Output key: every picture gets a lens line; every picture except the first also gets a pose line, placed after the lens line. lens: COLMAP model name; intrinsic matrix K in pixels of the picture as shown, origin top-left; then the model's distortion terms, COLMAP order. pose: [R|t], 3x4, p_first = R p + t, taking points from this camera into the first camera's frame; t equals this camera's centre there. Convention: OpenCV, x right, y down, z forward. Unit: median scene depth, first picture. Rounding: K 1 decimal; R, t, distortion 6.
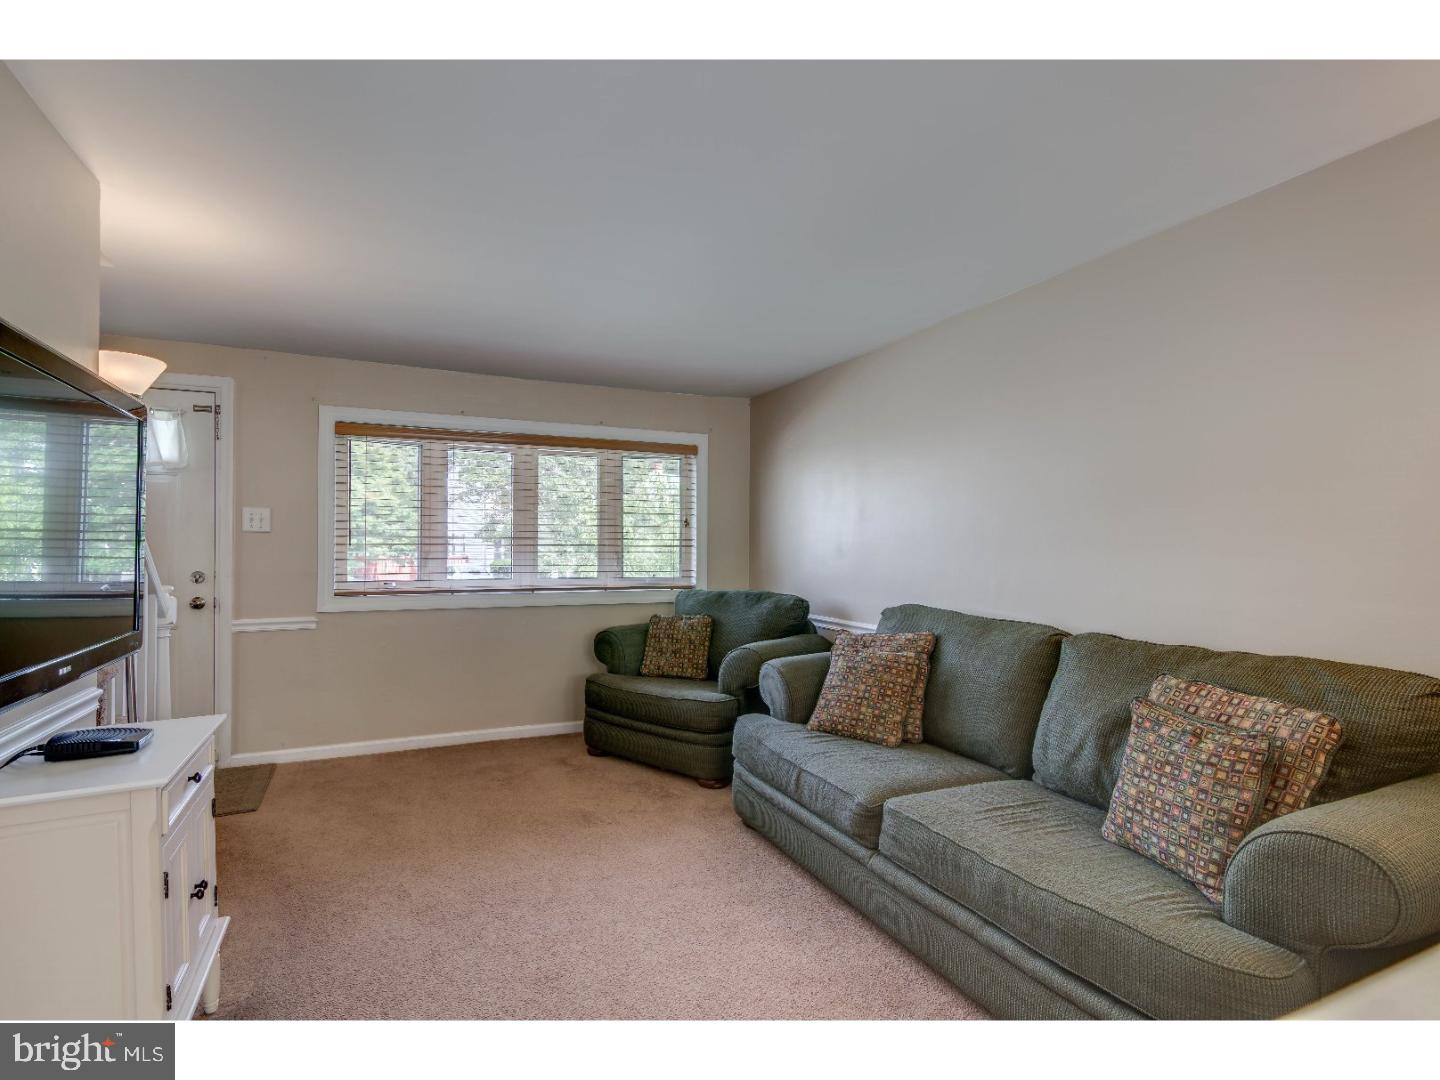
lens RADIAL K [[734.1, 0, 722.8], [0, 734.1, 545.8], [0, 0, 1]] dist [0.015708, -0.012058]
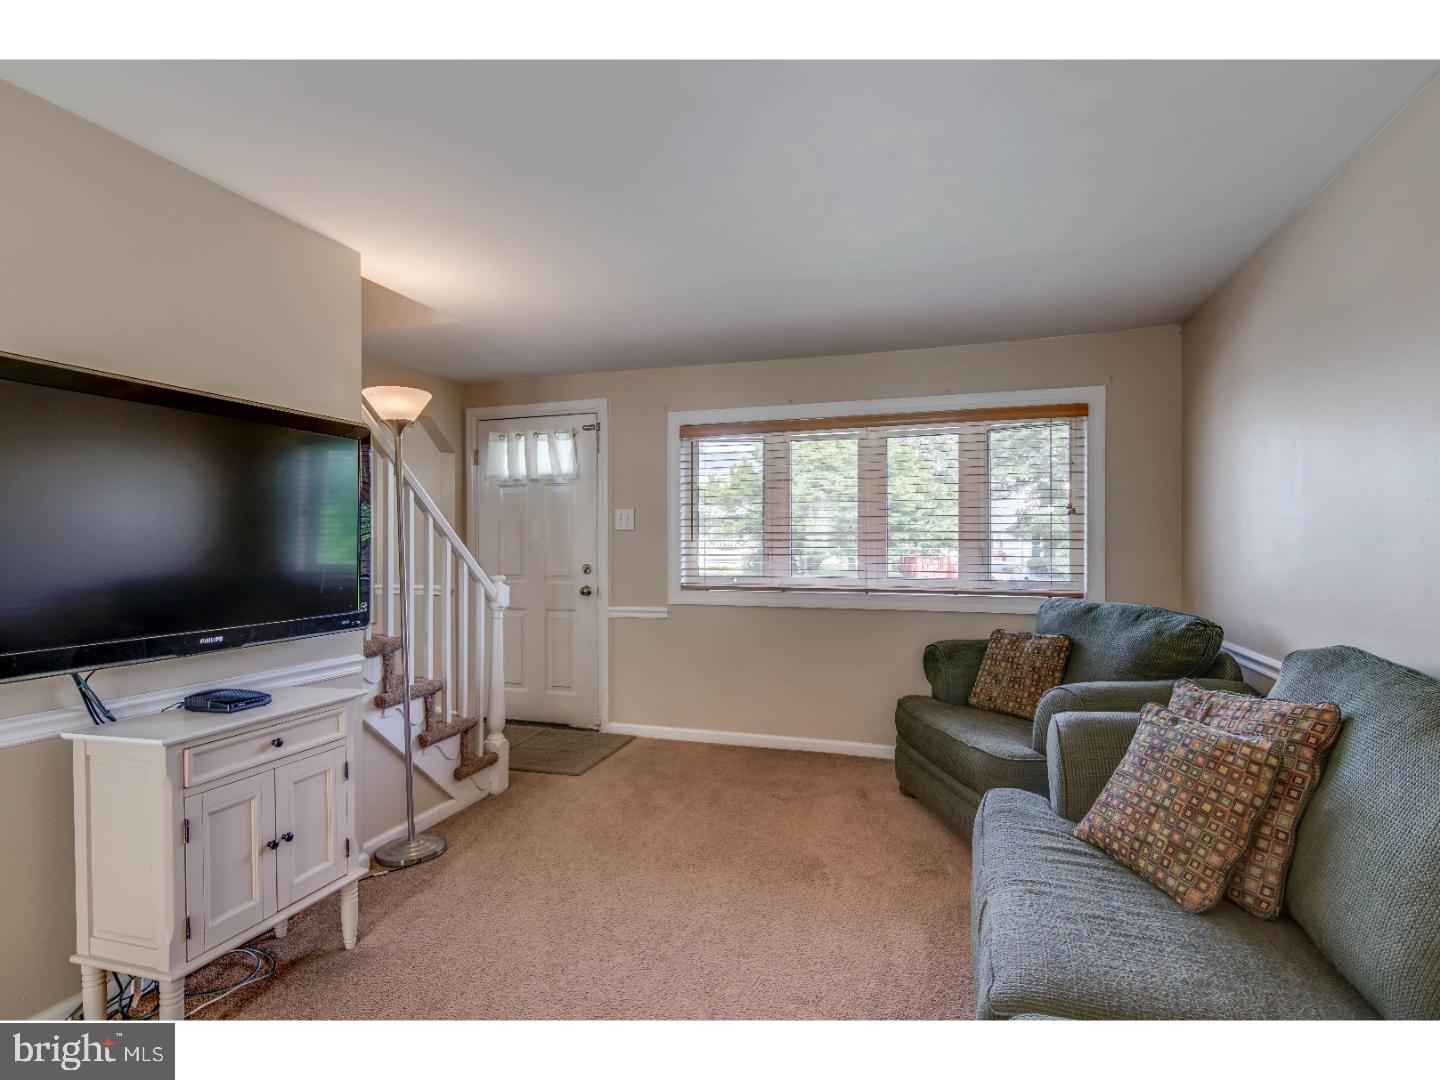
lens RADIAL K [[734.1, 0, 722.8], [0, 734.1, 545.8], [0, 0, 1]] dist [0.015708, -0.012058]
pose [[0.732014, -0.002266, -0.681286, 0.409837], [0.006454, 0.999973, 0.003609, 0.003291], [0.681259, -0.007039, 0.732008, 0.441033]]
